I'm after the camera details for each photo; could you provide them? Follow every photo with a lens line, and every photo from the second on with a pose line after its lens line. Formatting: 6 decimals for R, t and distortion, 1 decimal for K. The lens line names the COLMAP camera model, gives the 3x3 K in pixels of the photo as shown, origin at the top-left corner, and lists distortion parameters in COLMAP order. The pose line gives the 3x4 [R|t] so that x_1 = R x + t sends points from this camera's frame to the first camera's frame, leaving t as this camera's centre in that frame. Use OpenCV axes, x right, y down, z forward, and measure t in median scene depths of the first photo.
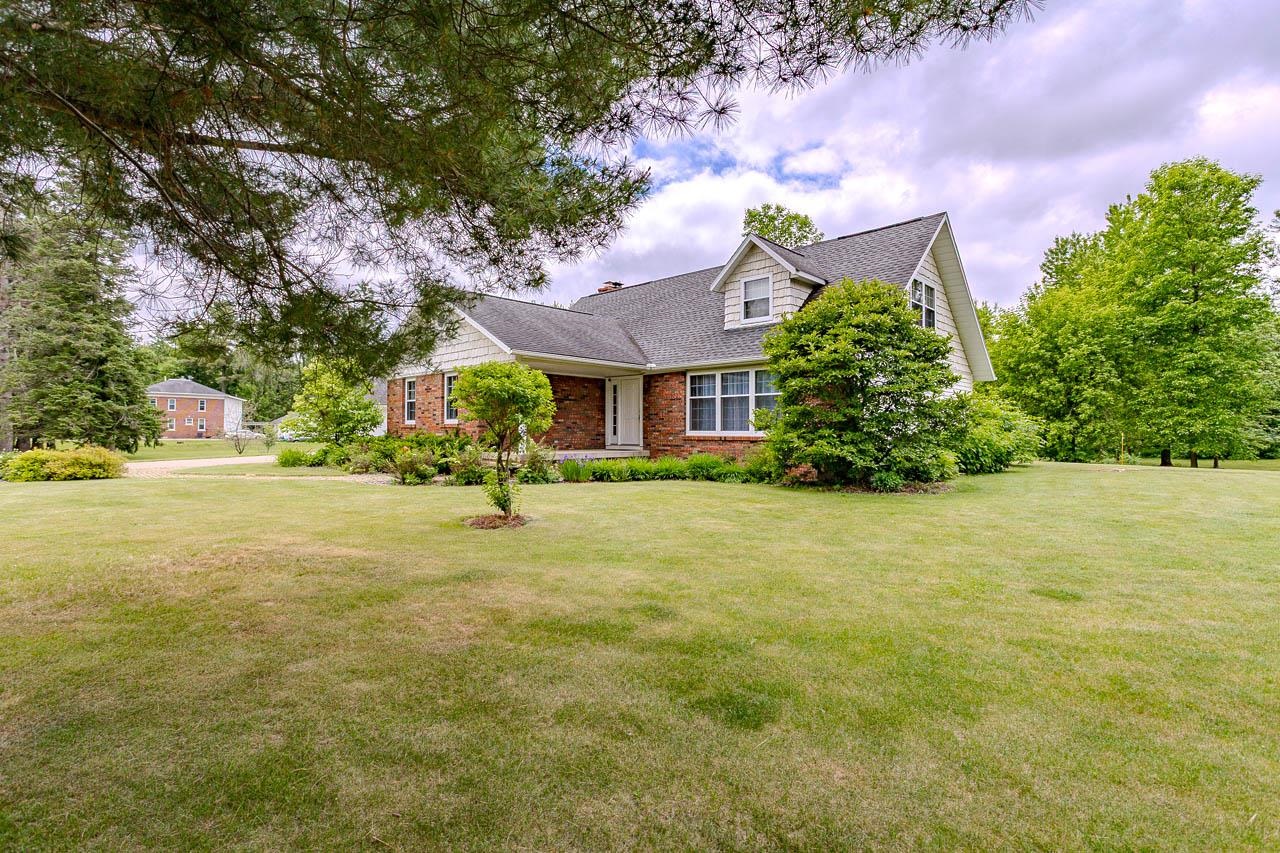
lens RADIAL K [[623.7, 0, 640.6], [0, 623.7, 430.2], [0, 0, 1]] dist [-0.001202, 0.001107]
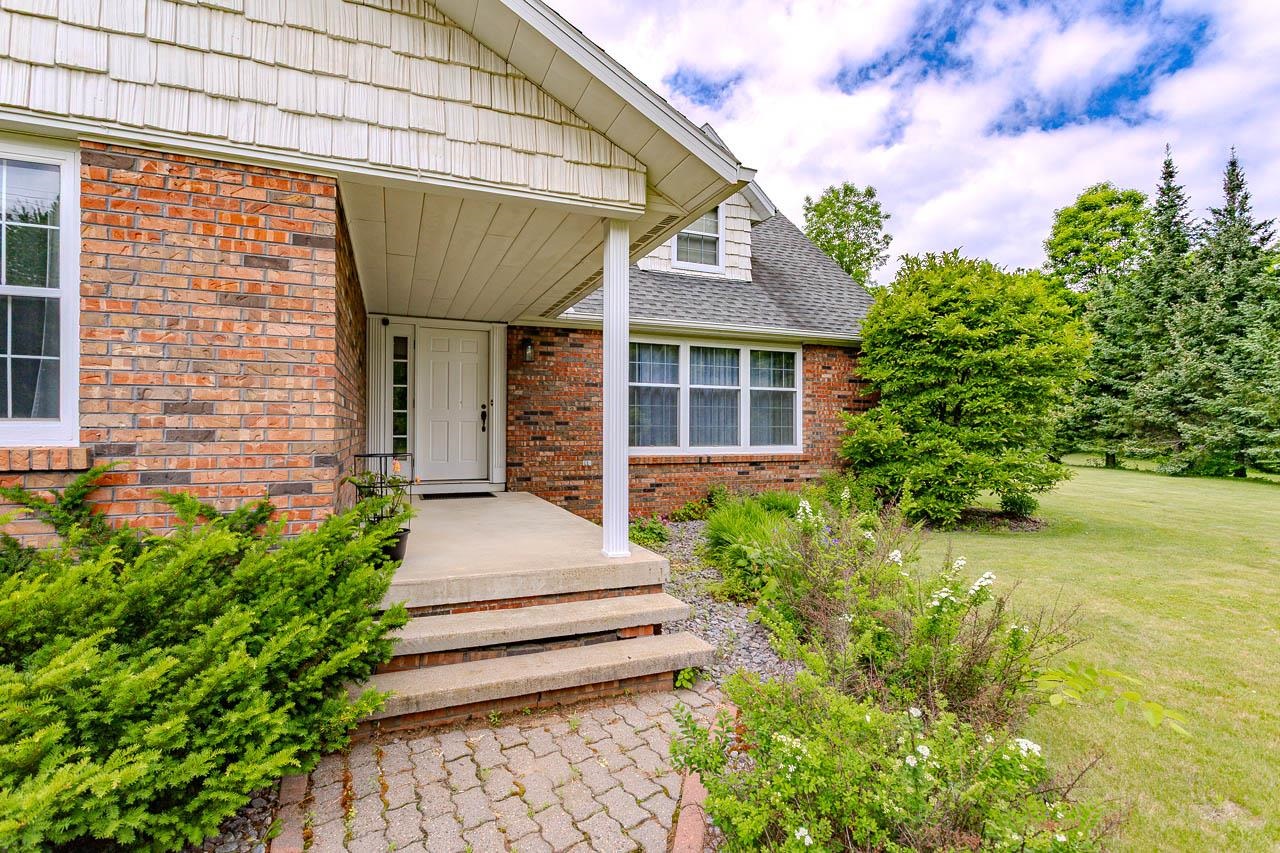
lens RADIAL K [[623.7, 0, 641.5], [0, 623.7, 423.0], [0, 0, 1]] dist [-0.001202, 0.001107]
pose [[0.370460, 0.000632, 0.928848, -0.425833], [-0.007777, 0.999967, 0.002421, -0.021564], [-0.928816, -0.008121, 0.370452, 0.833778]]
